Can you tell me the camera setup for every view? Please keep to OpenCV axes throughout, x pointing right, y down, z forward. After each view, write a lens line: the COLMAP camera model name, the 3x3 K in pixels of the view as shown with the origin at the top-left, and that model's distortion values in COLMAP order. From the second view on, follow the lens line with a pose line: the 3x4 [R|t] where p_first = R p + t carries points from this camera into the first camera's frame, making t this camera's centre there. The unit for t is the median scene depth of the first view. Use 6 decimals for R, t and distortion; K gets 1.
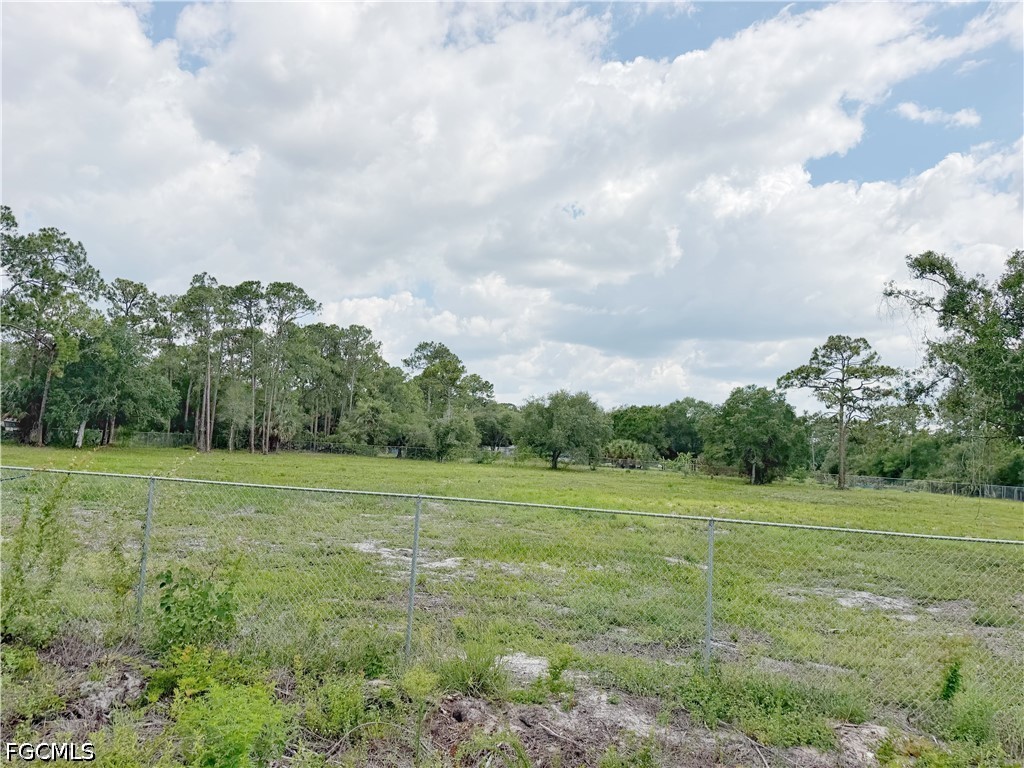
lens RADIAL K [[718.3, 0, 509.8], [0, 718.3, 370.5], [0, 0, 1]] dist [0.088726, -0.099924]
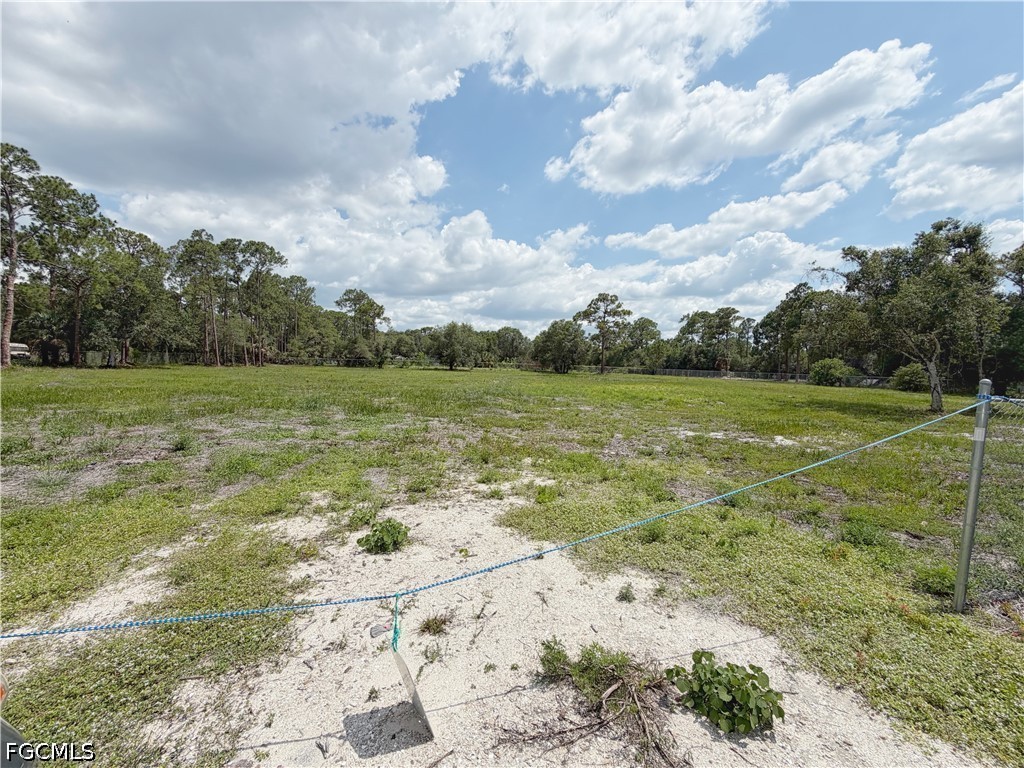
lens RADIAL K [[409.6, 0, 509.2], [0, 409.6, 377.5], [0, 0, 1]] dist [0.006899, 0.001047]
pose [[0.930333, -0.045400, 0.363896, -0.174858], [-0.013452, 0.987414, 0.157582, 0.003240], [-0.366470, -0.151499, 0.918013, 0.077585]]
